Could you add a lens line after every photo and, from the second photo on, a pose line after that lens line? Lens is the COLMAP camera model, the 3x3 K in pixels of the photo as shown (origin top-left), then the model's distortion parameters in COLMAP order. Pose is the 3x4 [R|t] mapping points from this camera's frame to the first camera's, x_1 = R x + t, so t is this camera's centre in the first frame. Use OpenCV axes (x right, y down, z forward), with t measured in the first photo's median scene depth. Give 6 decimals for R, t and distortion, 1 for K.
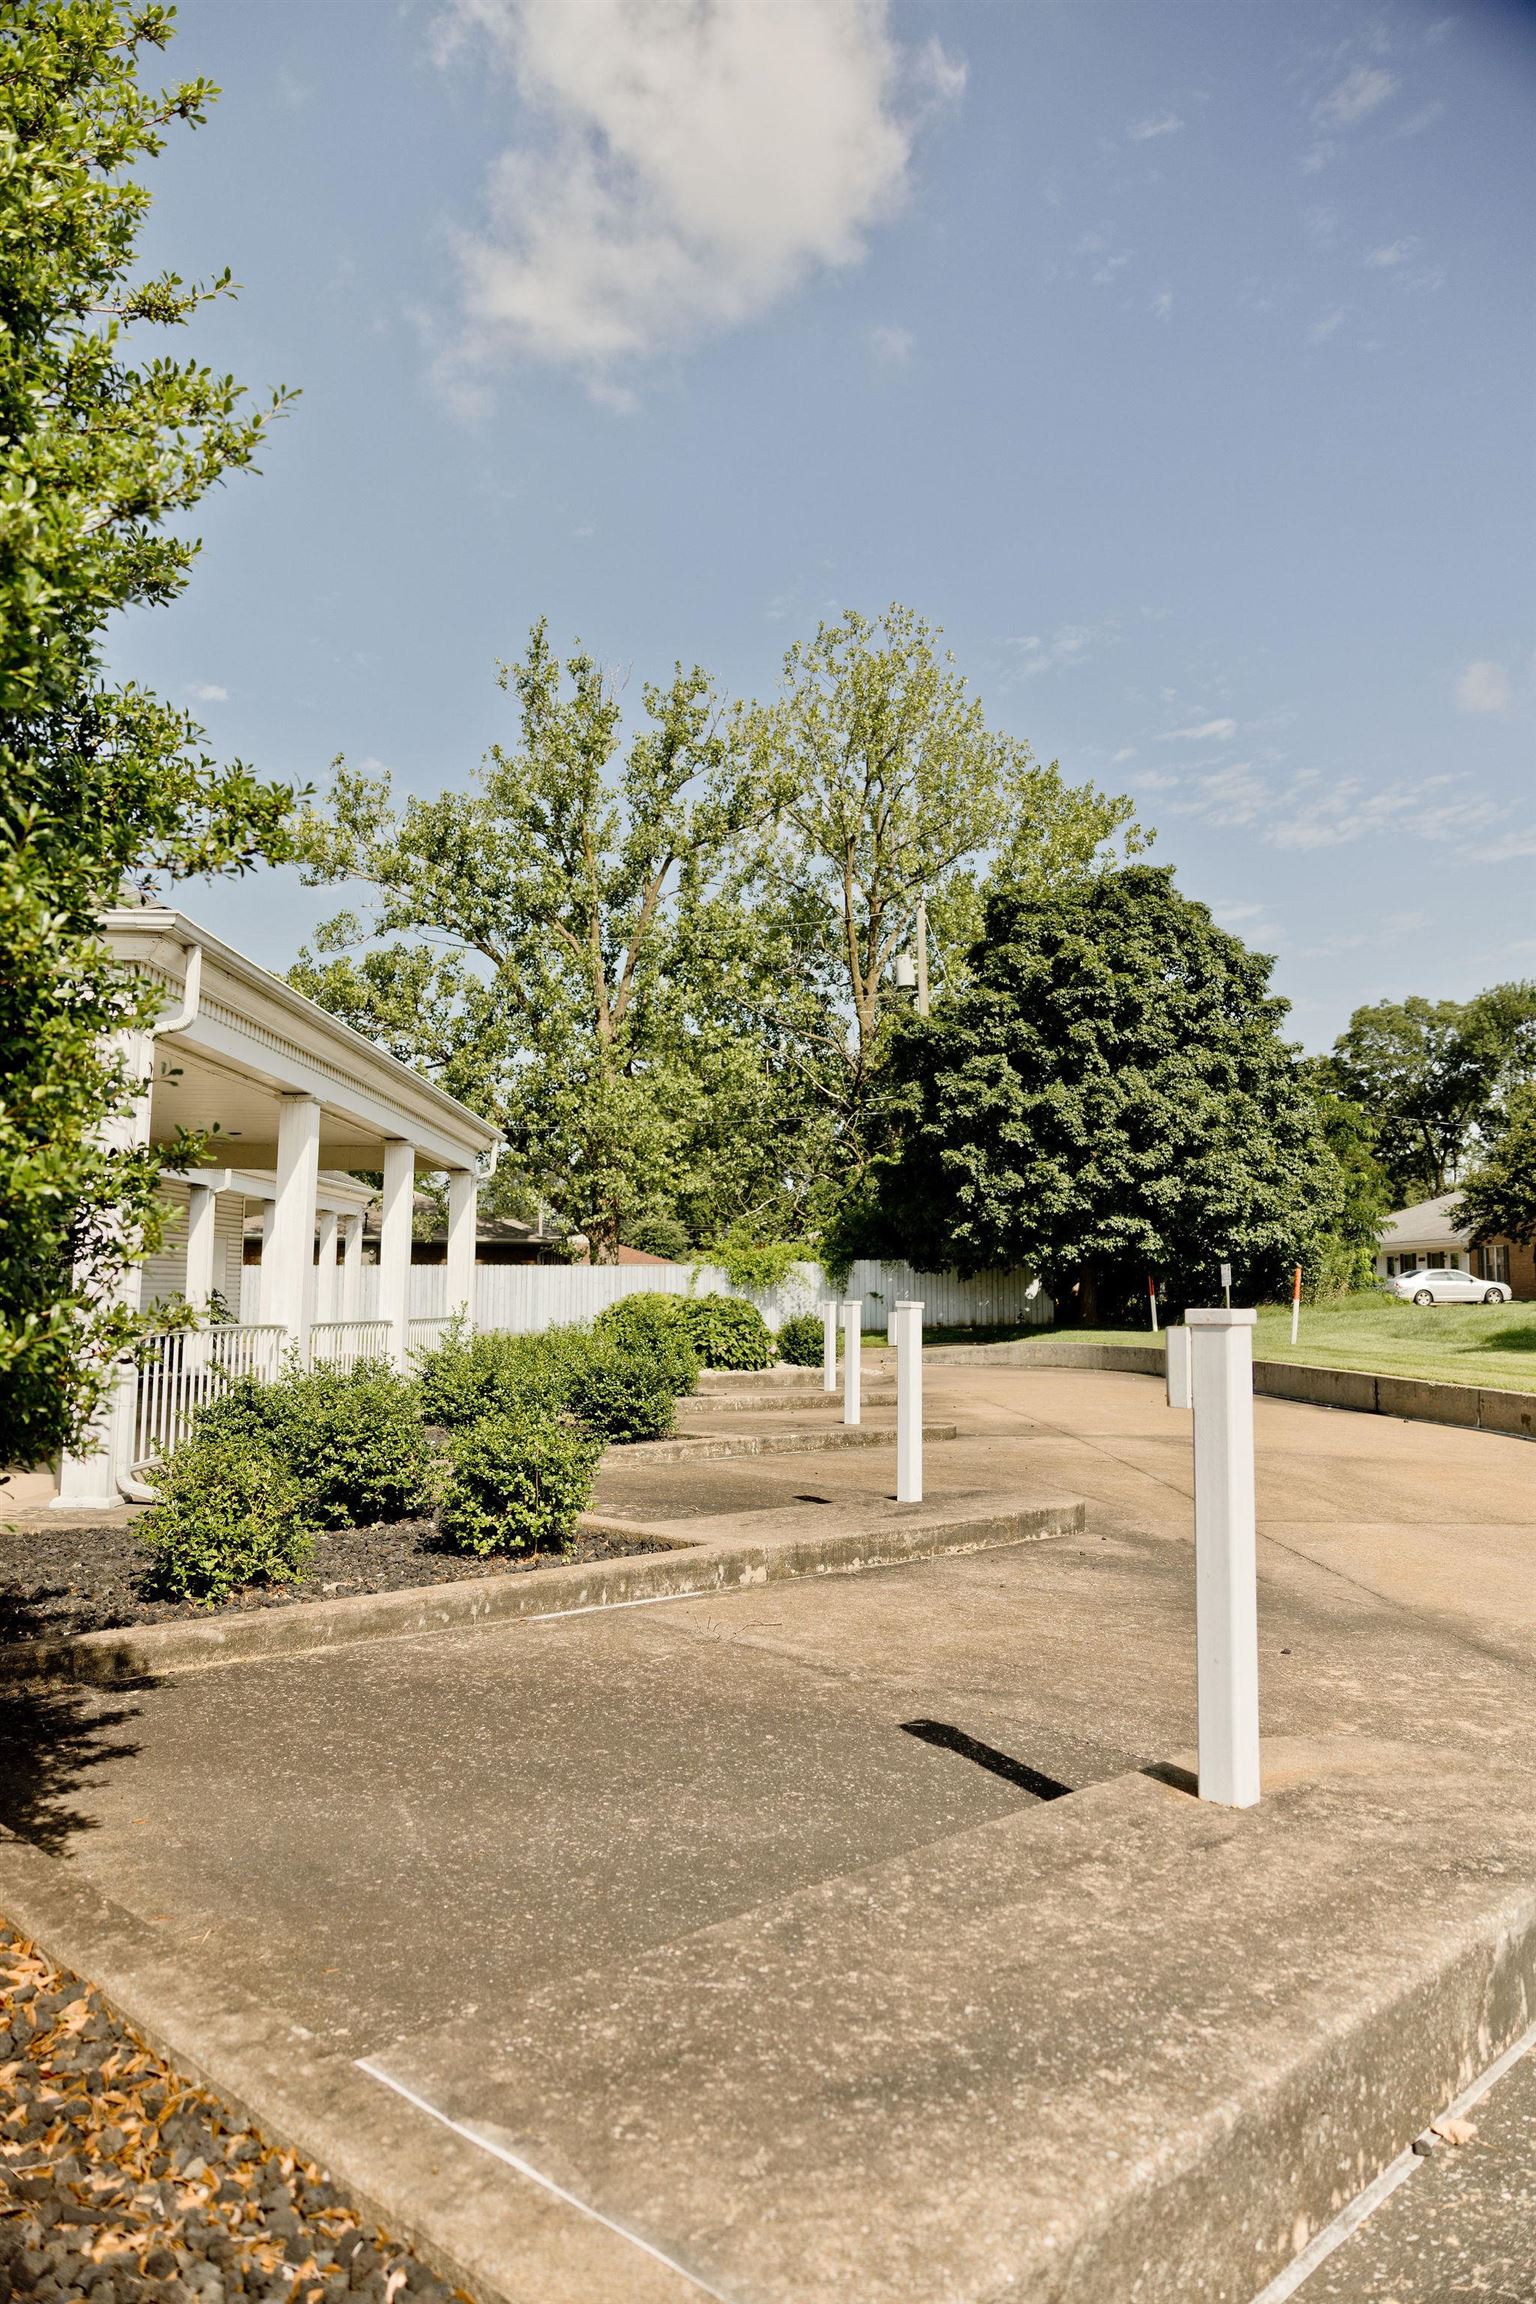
lens RADIAL K [[1576.1, 0, 768.0], [0, 1576.1, 1152.0], [0, 0, 1]] dist [0.127008, -0.000061]
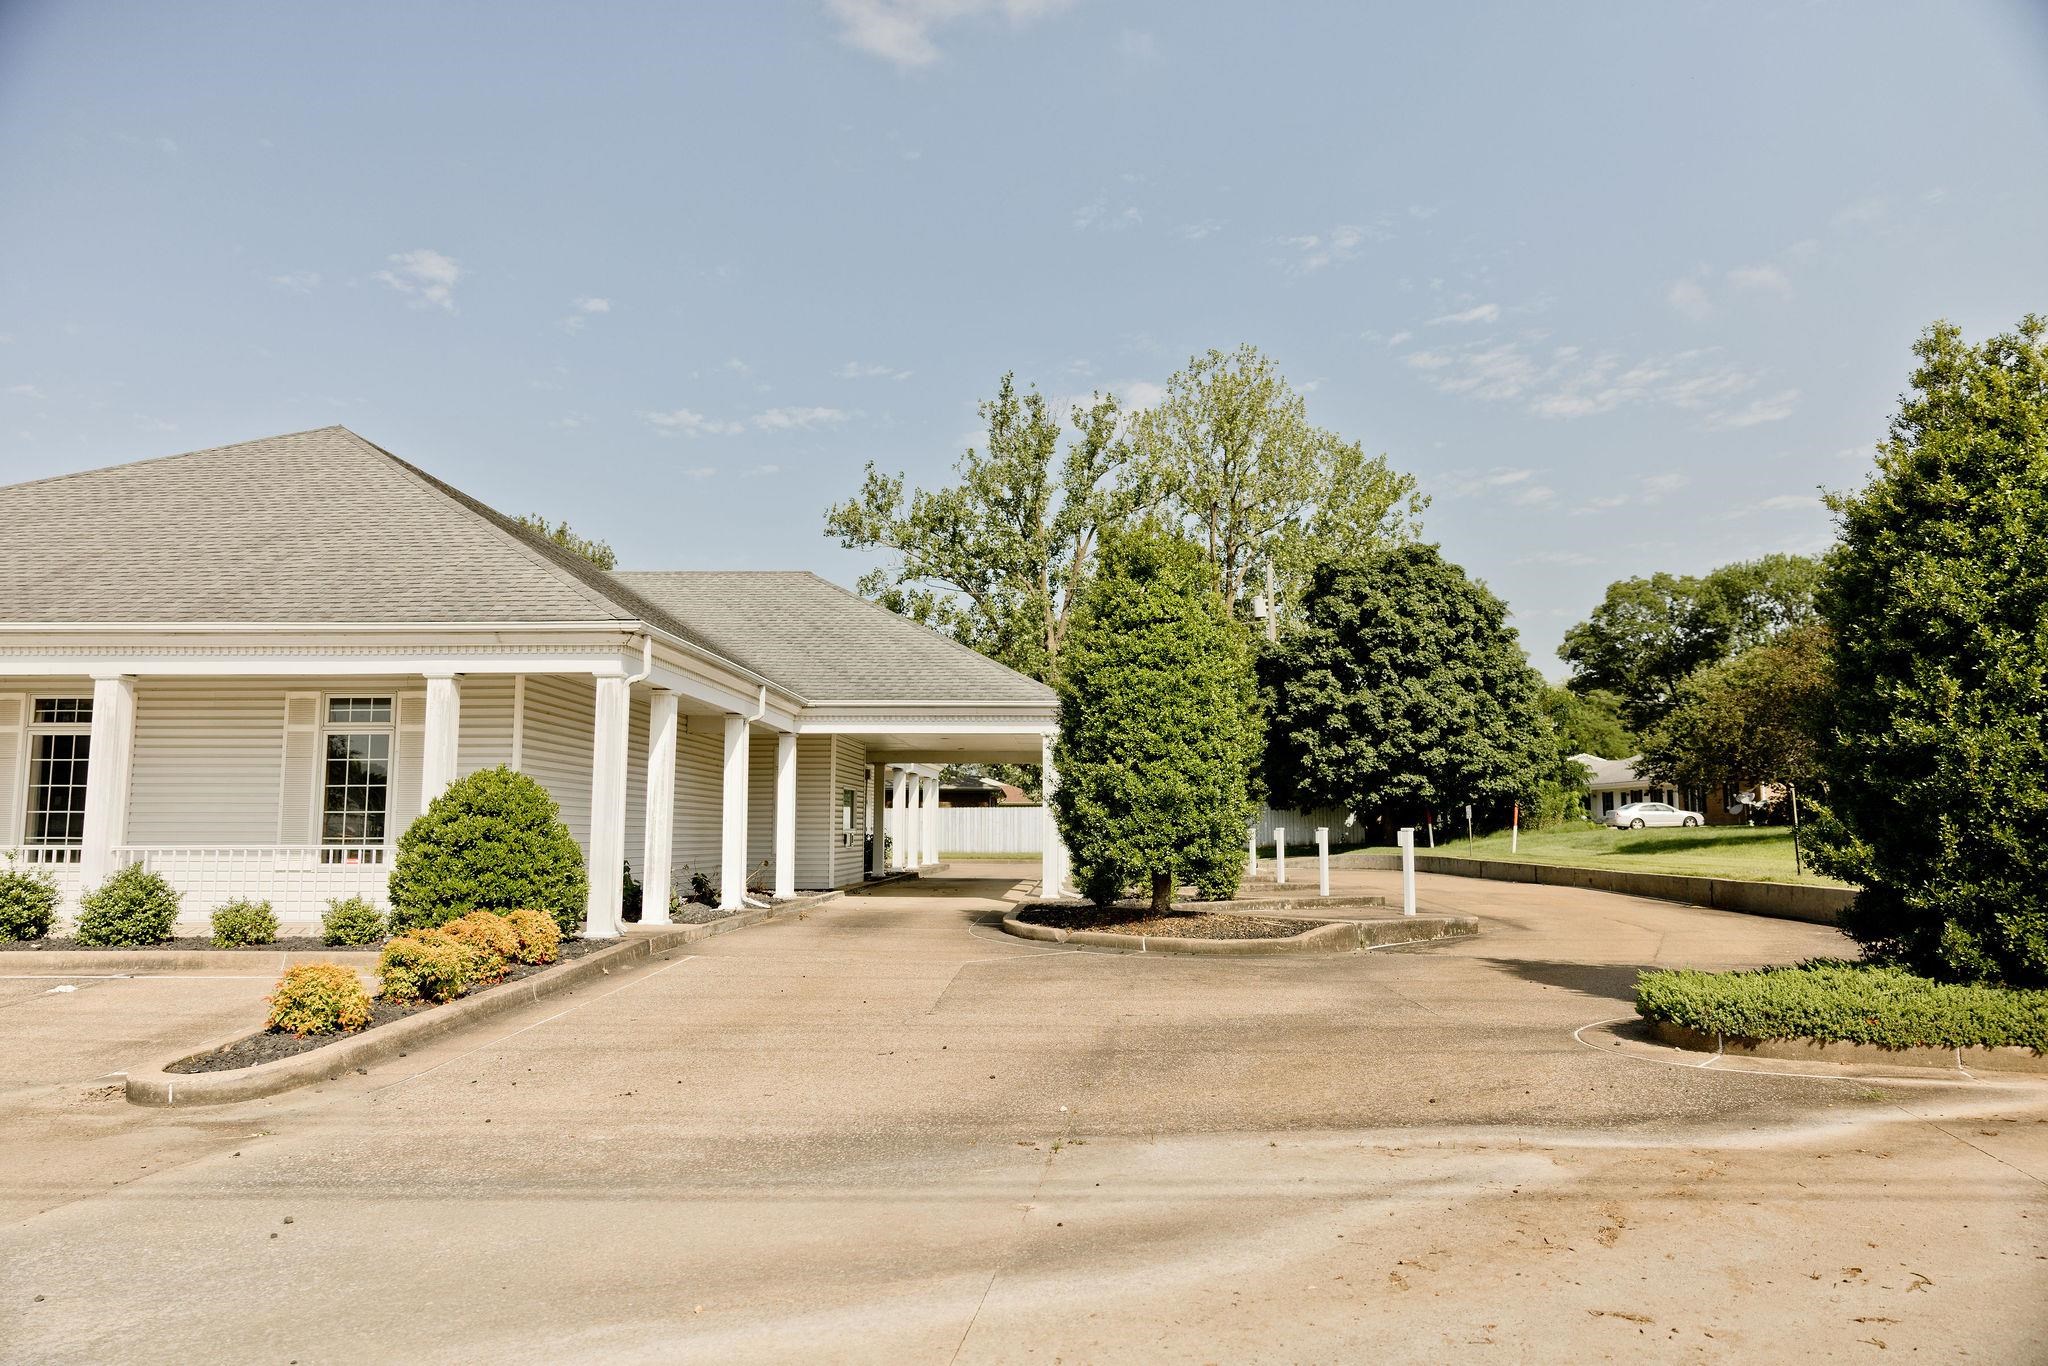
lens RADIAL K [[1401.0, 0, 1040.8], [0, 1401.0, 687.0], [0, 0, 1]] dist [0.127008, -0.000061]
pose [[0.999028, -0.011880, -0.042460, -0.074745], [0.011620, 0.999912, -0.006356, -0.038609], [0.042532, 0.005856, 0.999078, -0.390685]]
